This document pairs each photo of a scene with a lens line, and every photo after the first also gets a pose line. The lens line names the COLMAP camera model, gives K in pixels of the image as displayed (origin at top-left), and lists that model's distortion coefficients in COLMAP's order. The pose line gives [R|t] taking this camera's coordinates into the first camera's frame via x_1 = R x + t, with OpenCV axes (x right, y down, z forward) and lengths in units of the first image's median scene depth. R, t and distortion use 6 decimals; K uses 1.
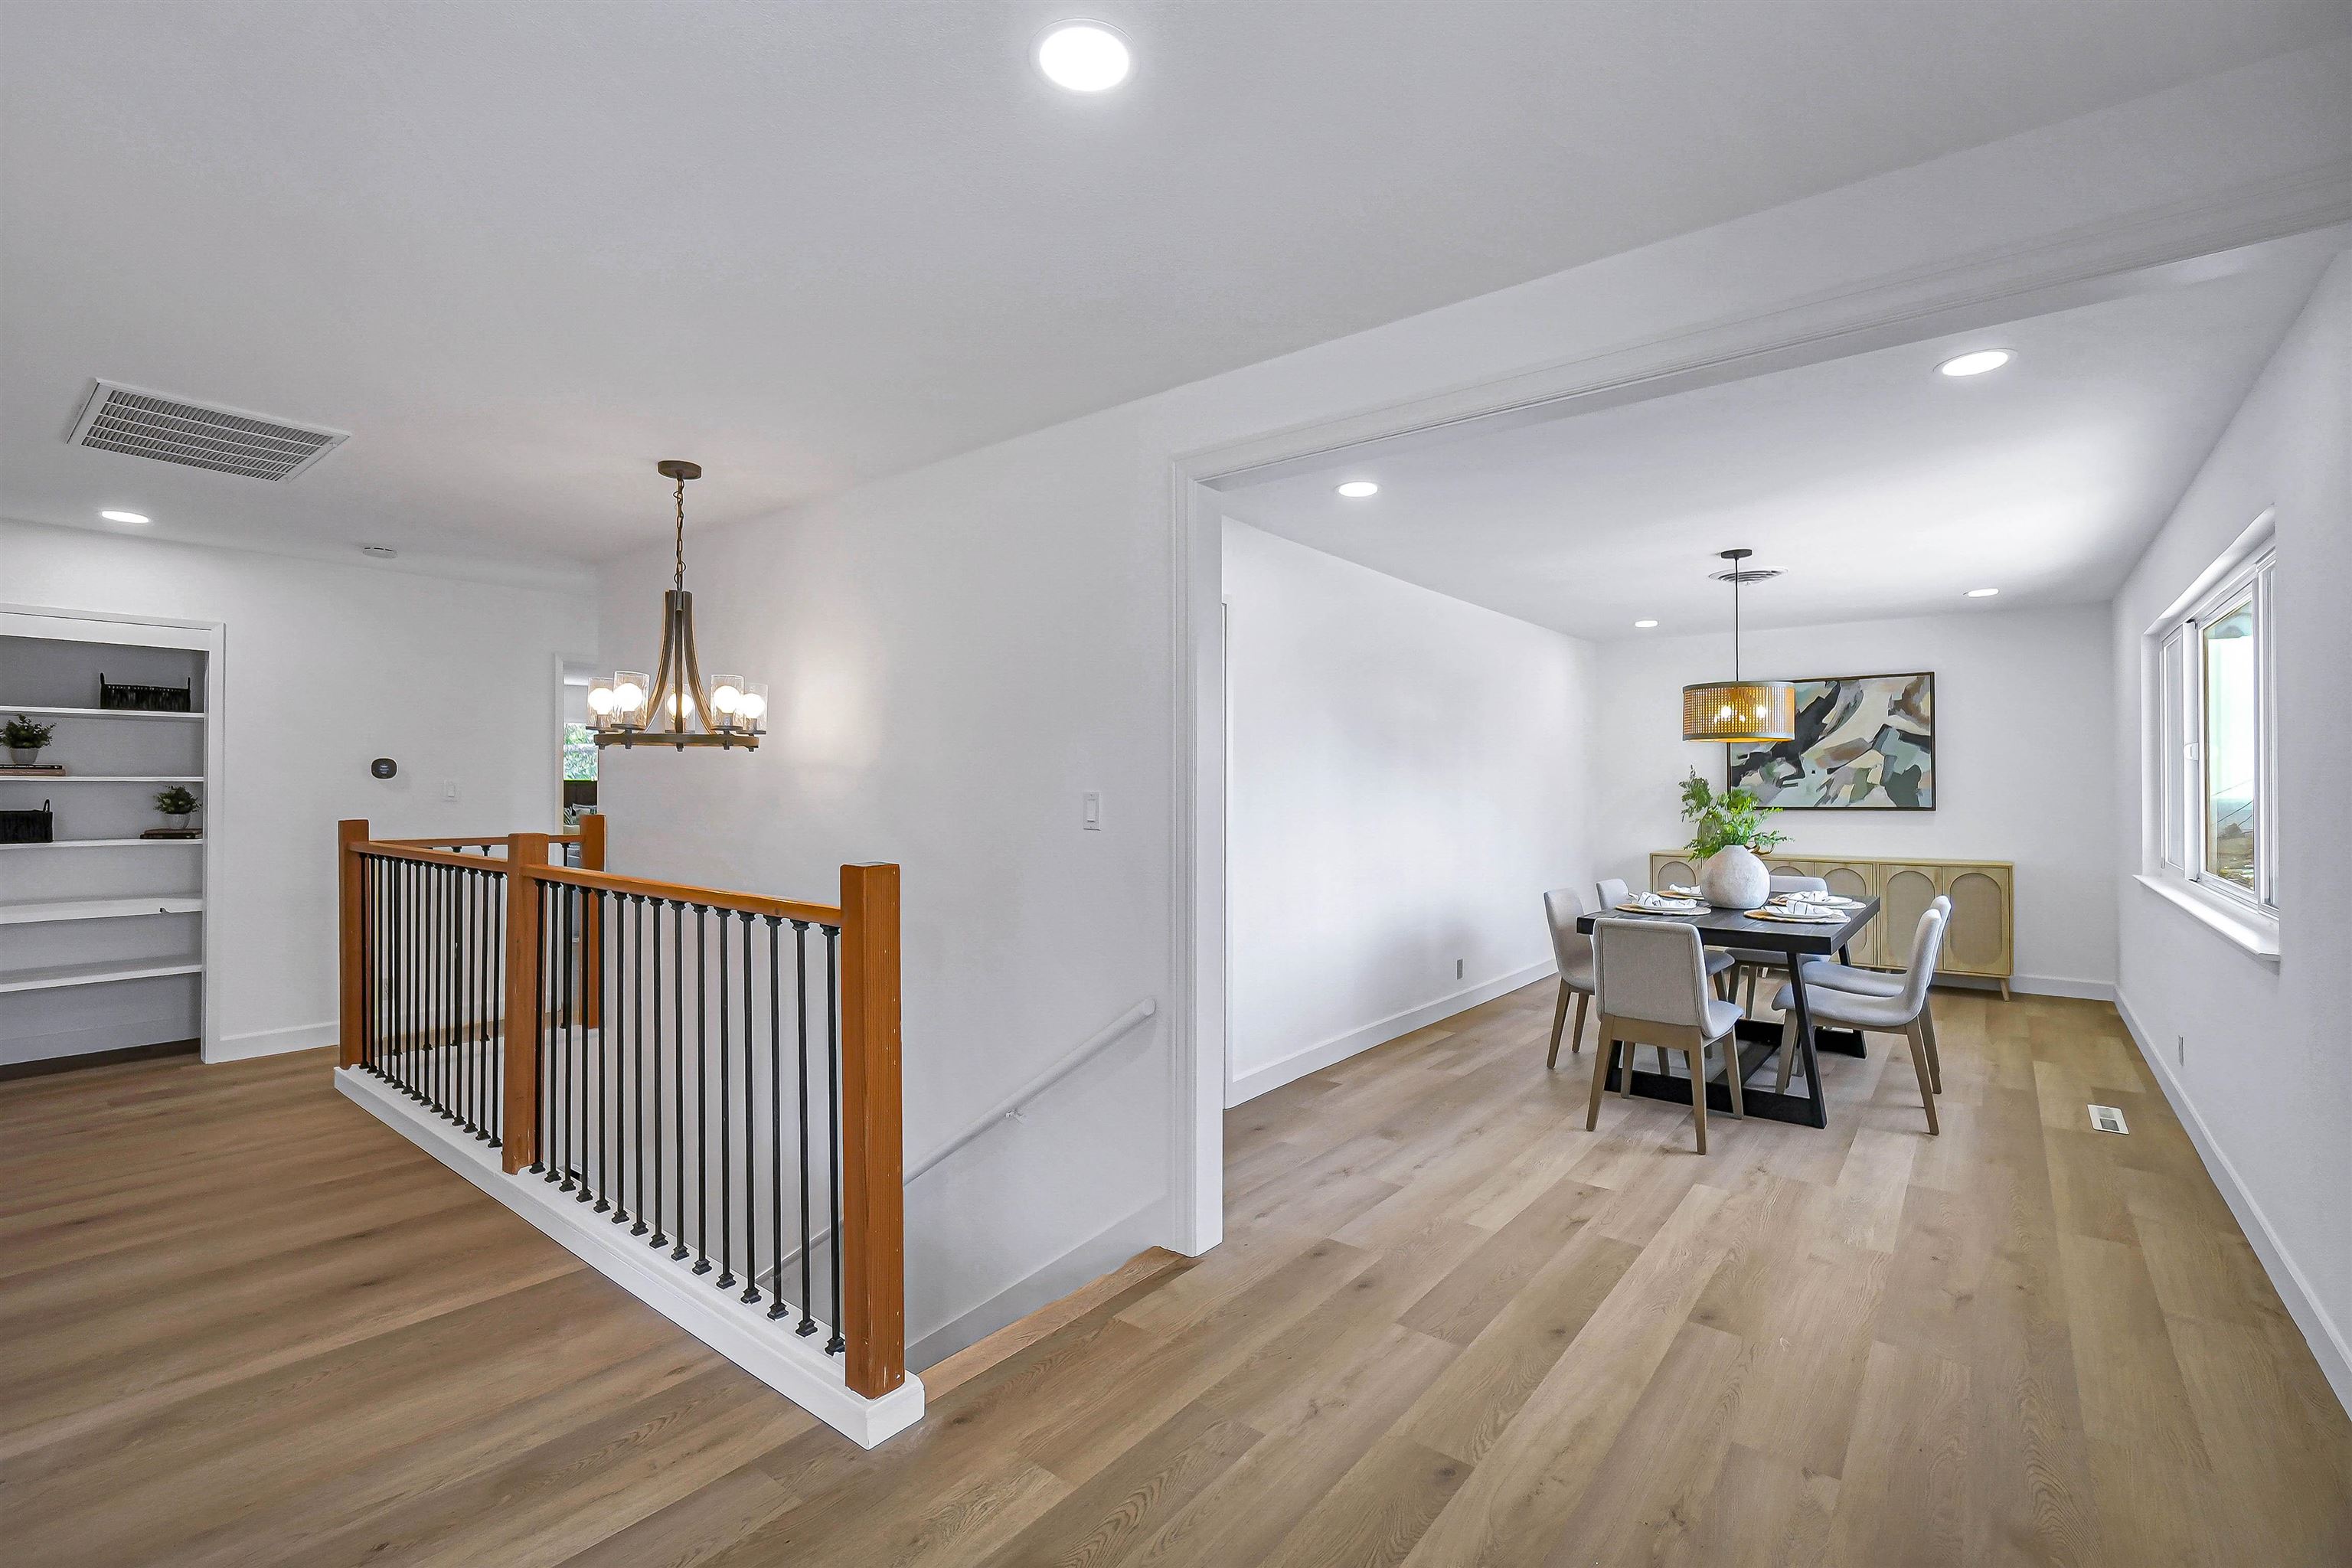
lens RADIAL K [[1032.0, 0, 1170.9], [0, 1032.0, 778.4], [0, 0, 1]] dist [-0.009362, 0.004430]
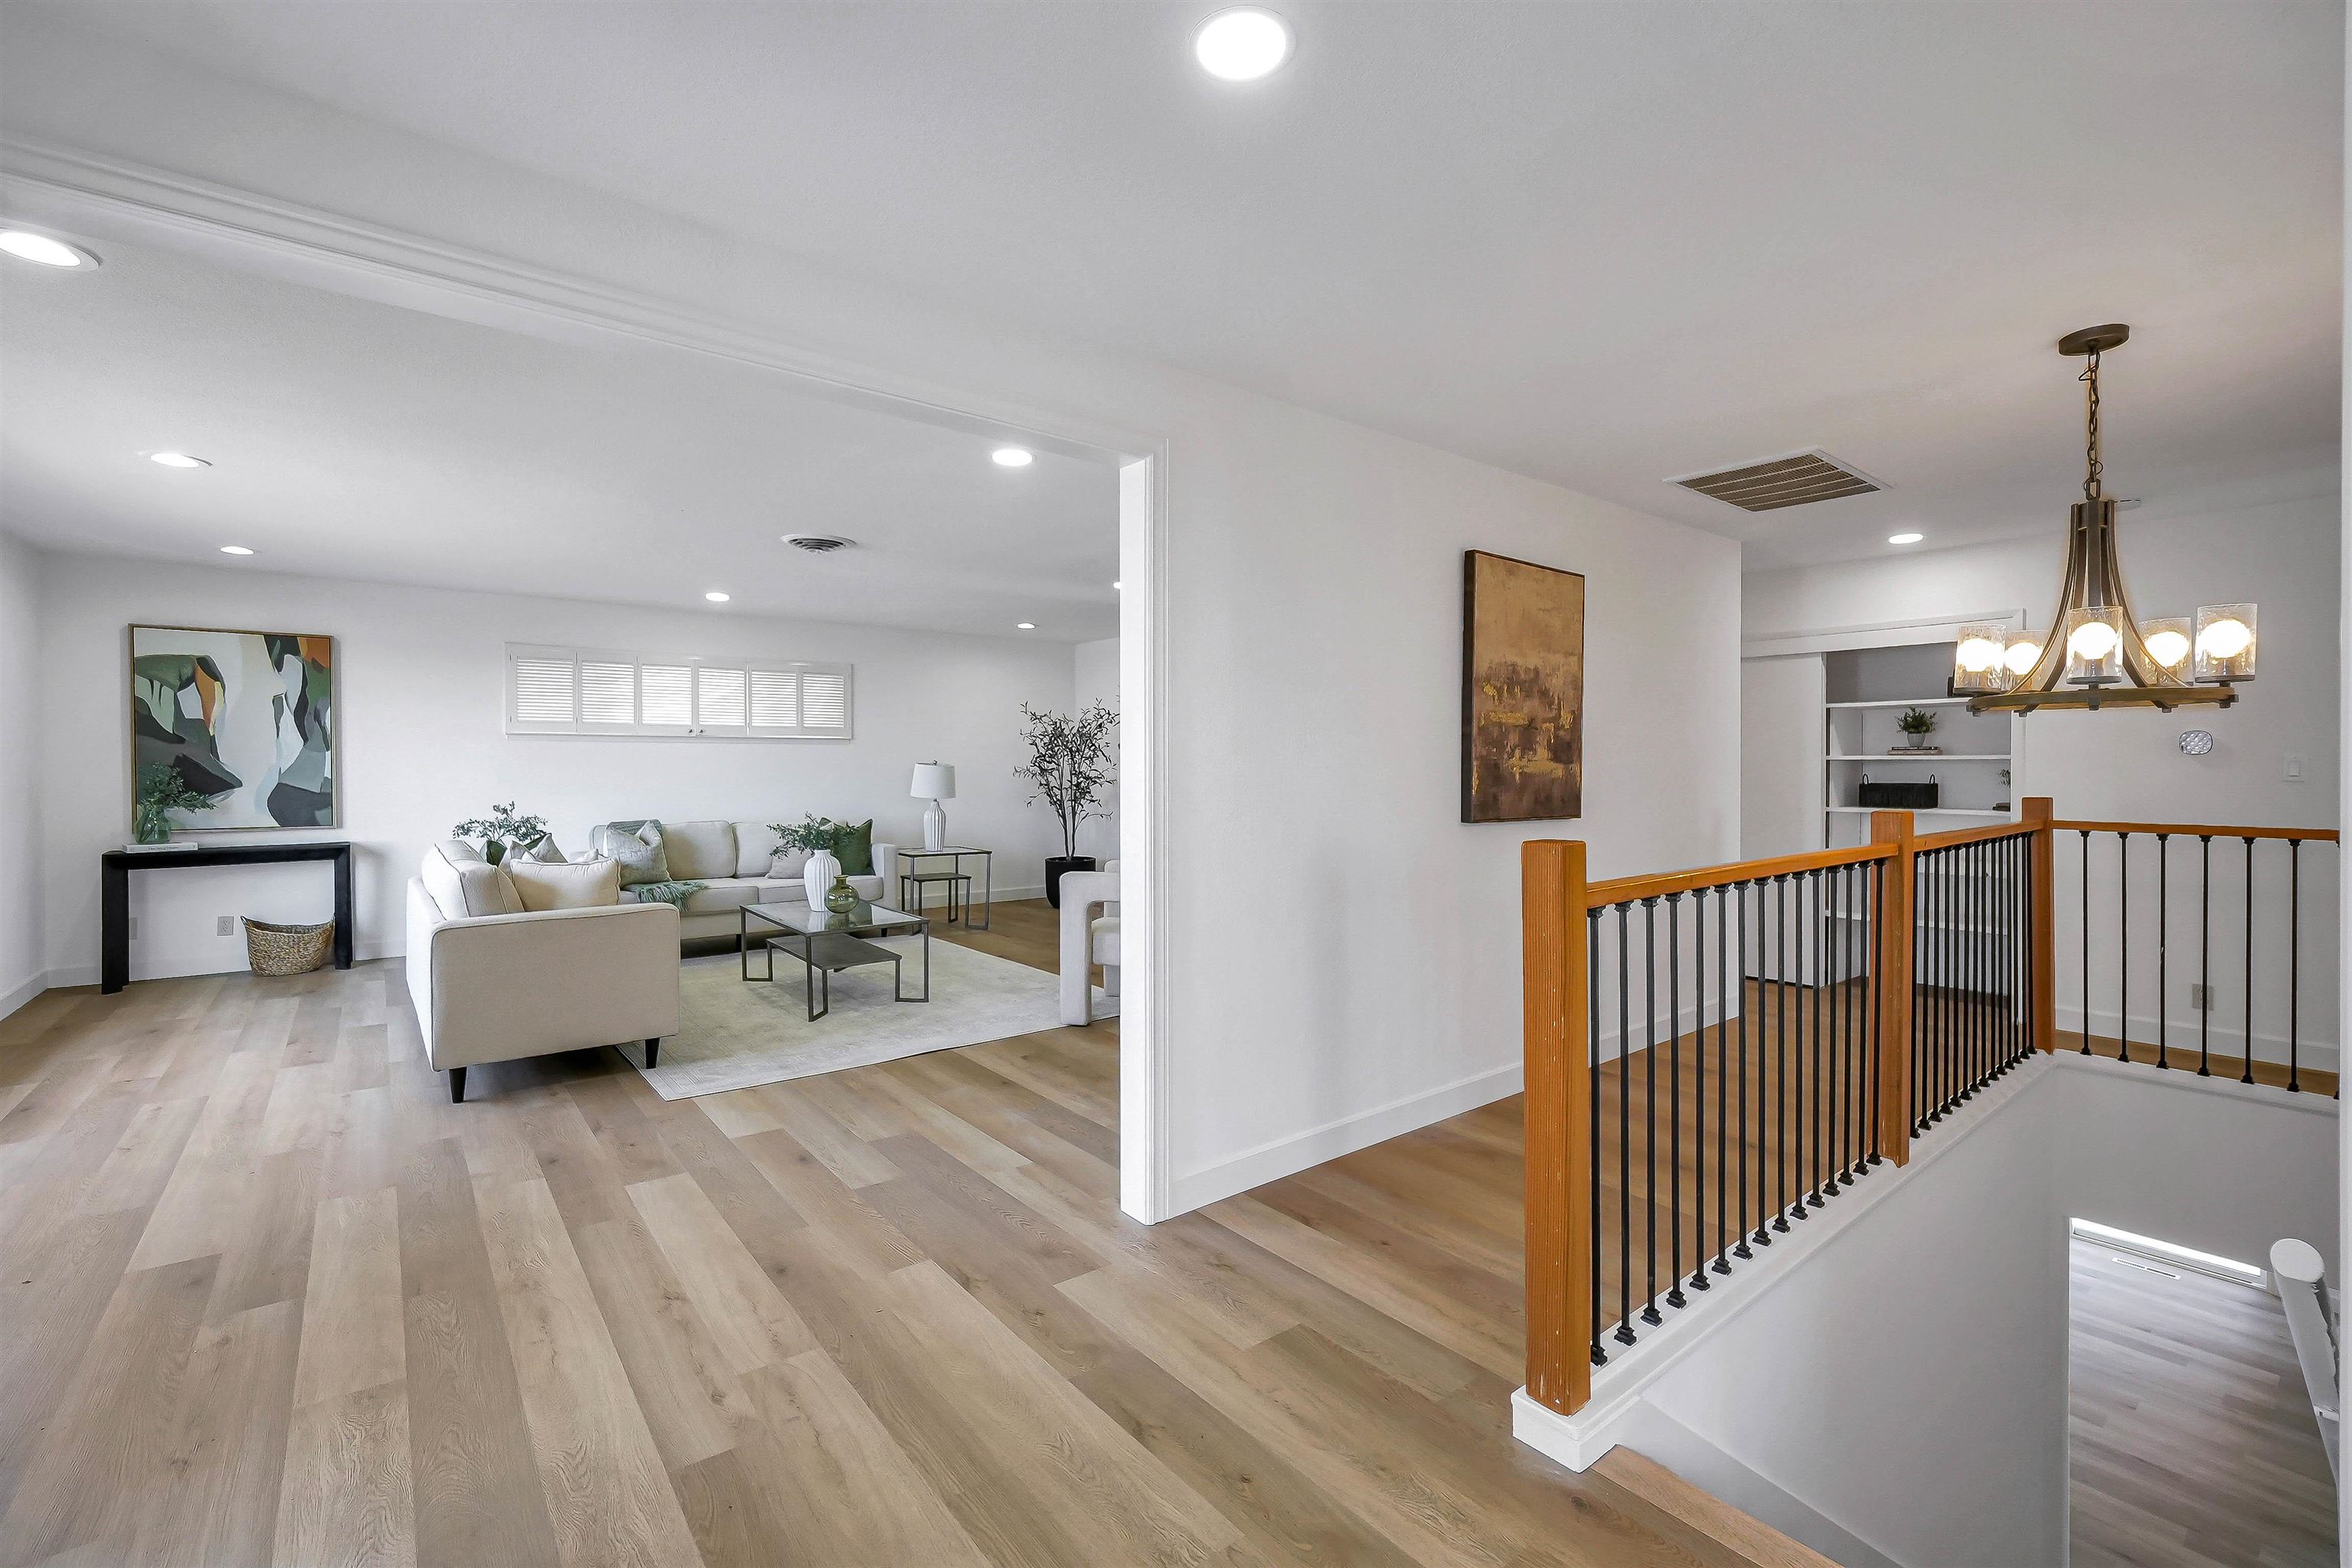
lens RADIAL K [[1032.0, 0, 1169.3], [0, 1032.0, 767.7], [0, 0, 1]] dist [-0.009362, 0.004430]
pose [[-0.228640, 0.002201, -0.973509, 0.337727], [0.004594, 0.999989, 0.001182, 0.007428], [0.973500, -0.004202, -0.228647, 0.420953]]
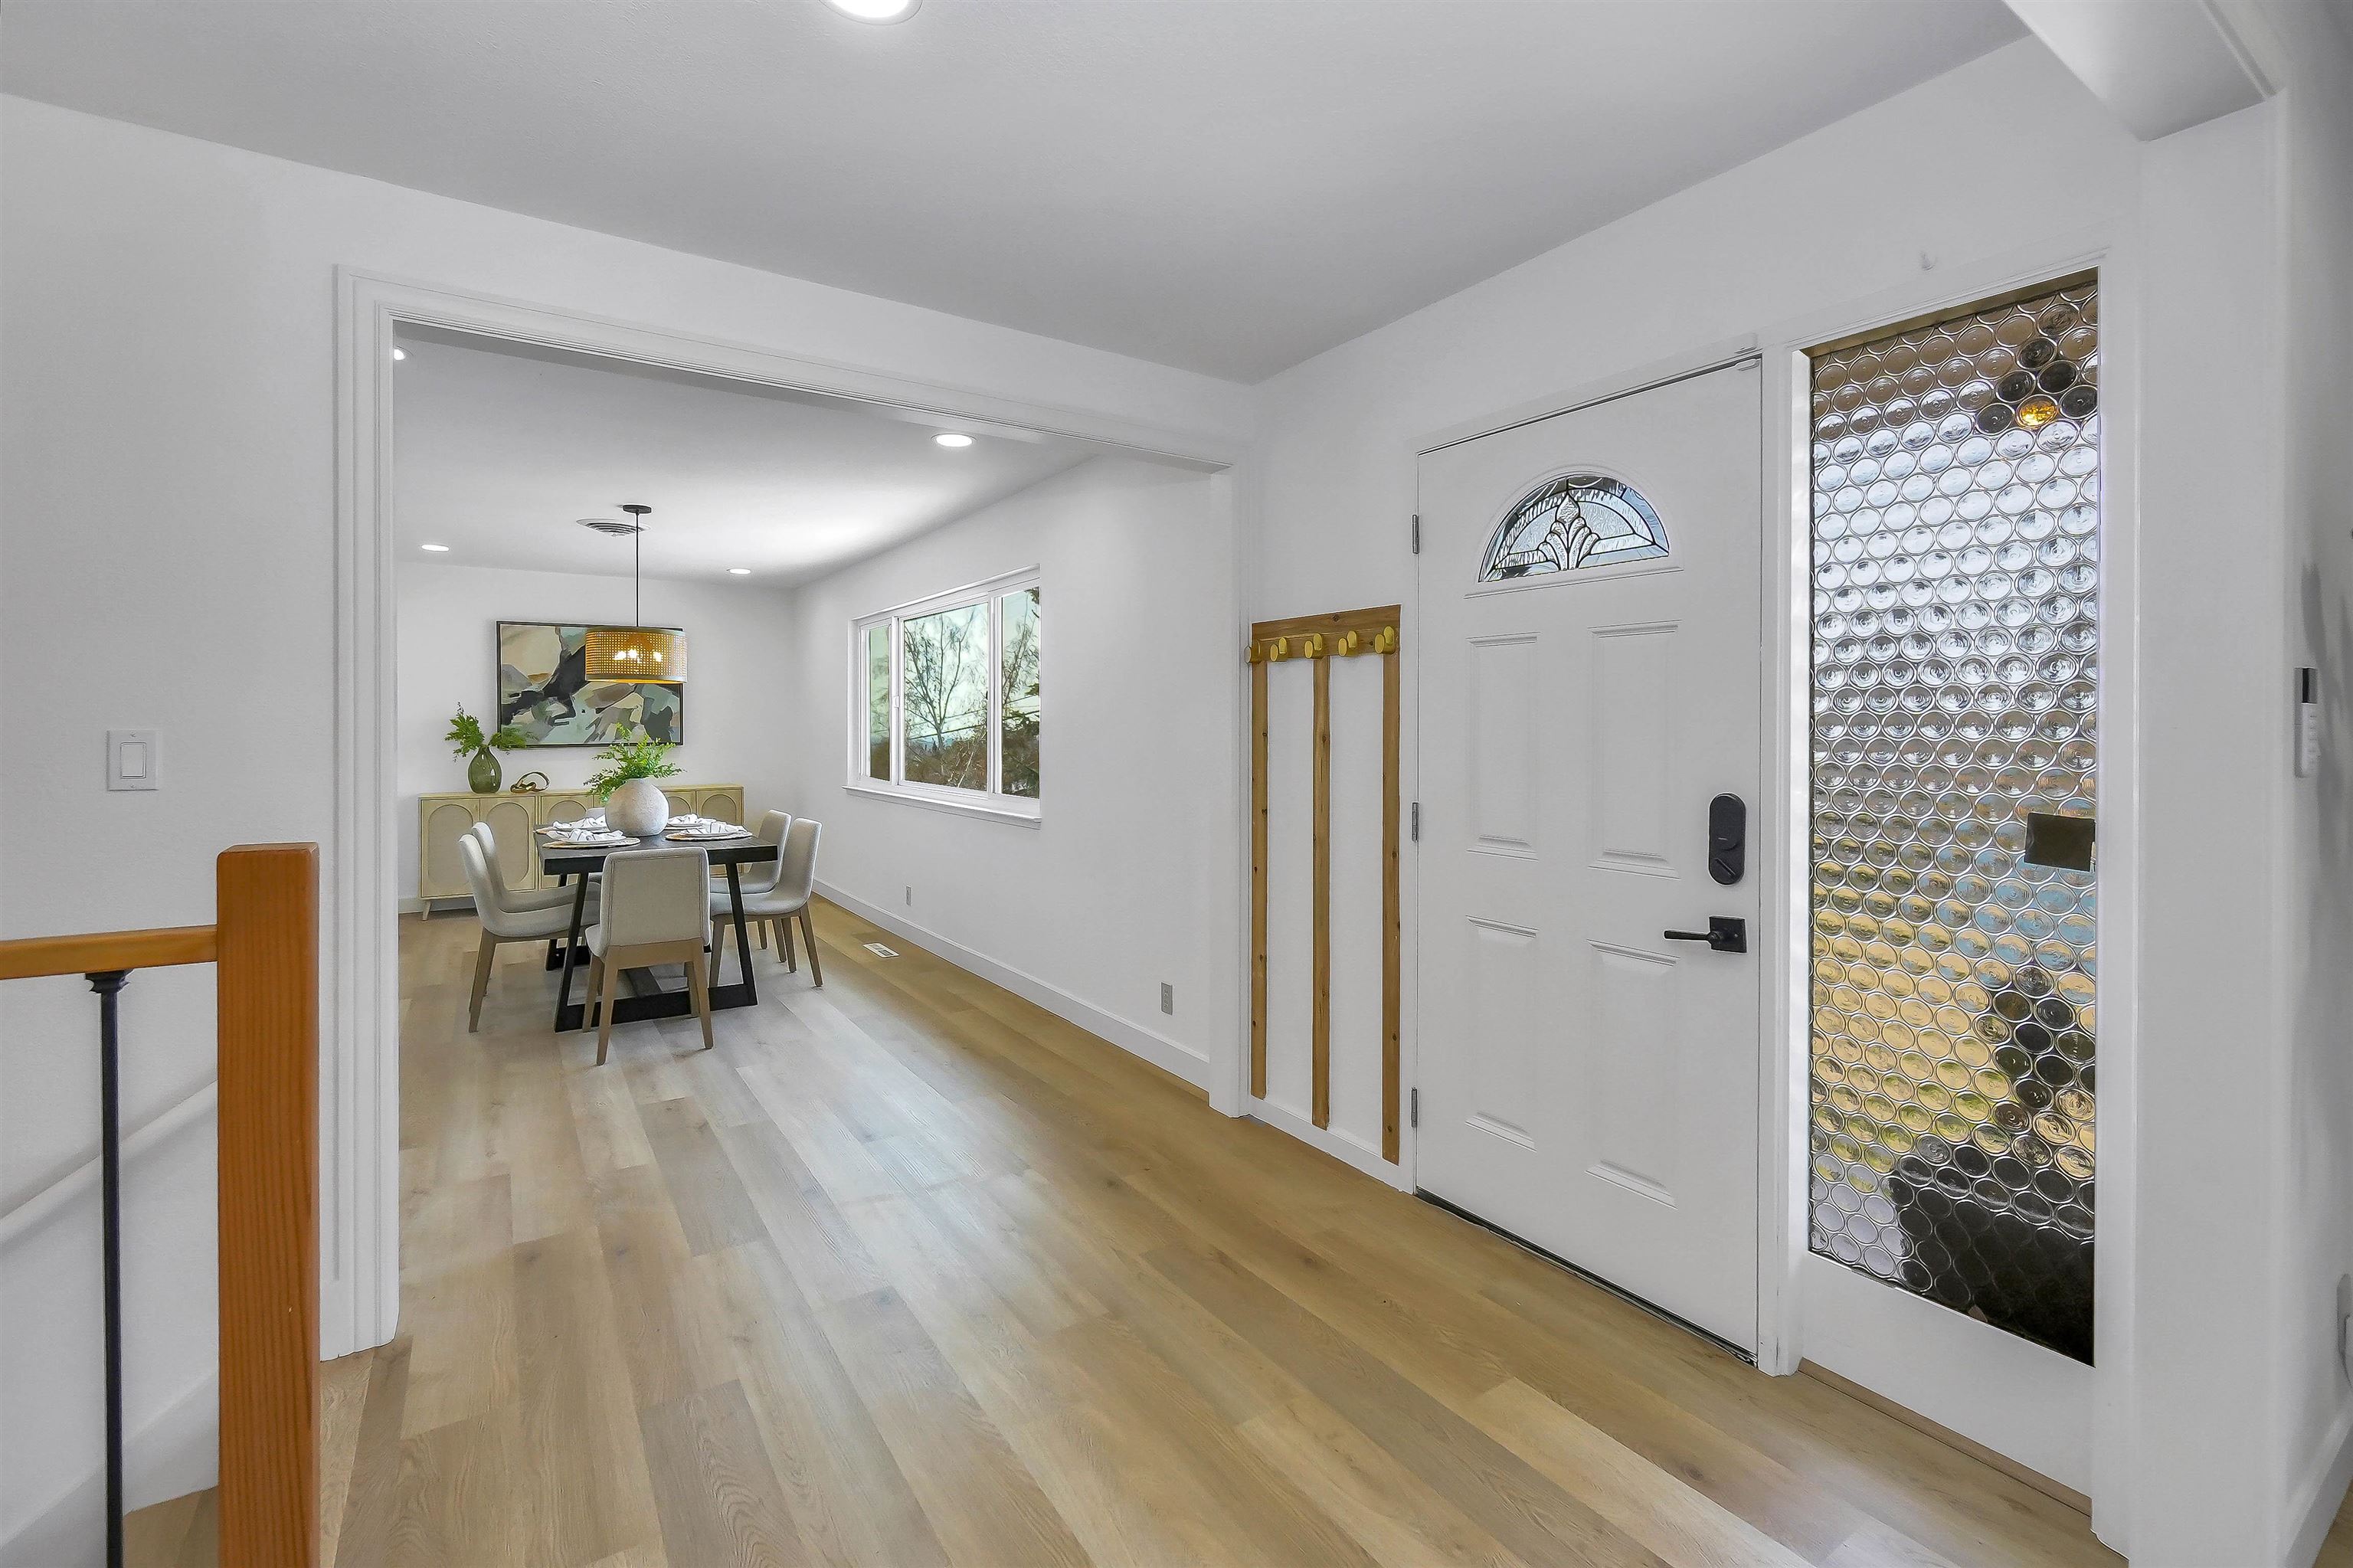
lens RADIAL K [[1032.5, 0, 1165.2], [0, 1032.5, 731.0], [0, 0, 1]] dist [-0.009362, 0.004430]
pose [[0.305357, -0.004711, 0.952226, -0.340201], [-0.007043, 0.999949, 0.007206, 0.003467], [-0.952212, -0.008907, 0.305309, 0.148783]]
